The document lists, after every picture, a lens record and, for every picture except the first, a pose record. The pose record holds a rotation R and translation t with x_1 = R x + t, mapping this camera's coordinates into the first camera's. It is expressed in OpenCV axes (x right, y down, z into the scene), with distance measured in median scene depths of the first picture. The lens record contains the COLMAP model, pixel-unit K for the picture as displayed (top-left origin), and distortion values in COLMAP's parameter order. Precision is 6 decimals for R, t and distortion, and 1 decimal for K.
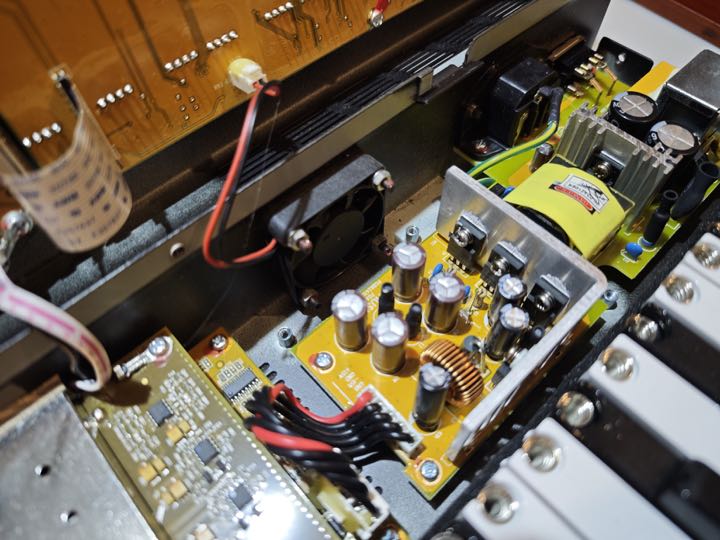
lens RADIAL K [[512.0, 0, 354.0], [0, 512.0, 269.9], [0, 0, 1]] dist [-0.000041, -0.001186]
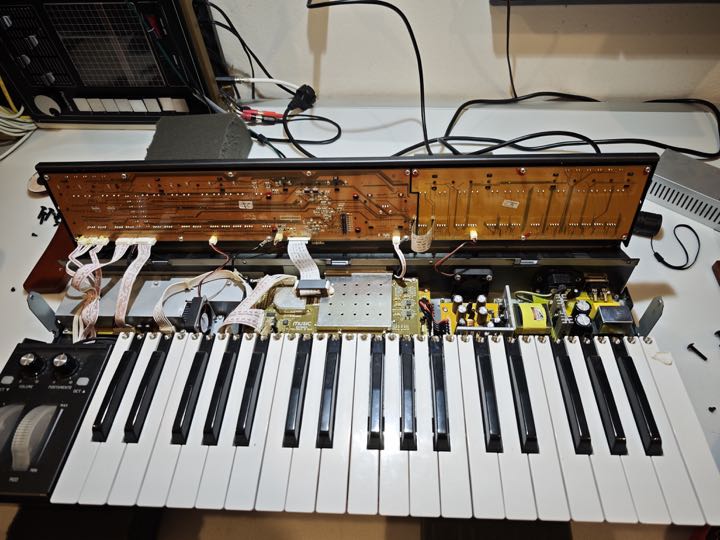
lens RADIAL K [[512.0, 0, 358.6], [0, 512.0, 267.9], [0, 0, 1]] dist [-0.000041, -0.001186]
pose [[0.695028, 0.523226, -0.493123, 1.227502], [-0.581651, 0.812346, 0.042135, 0.153370], [0.422633, 0.257541, 0.868938, -2.652936]]
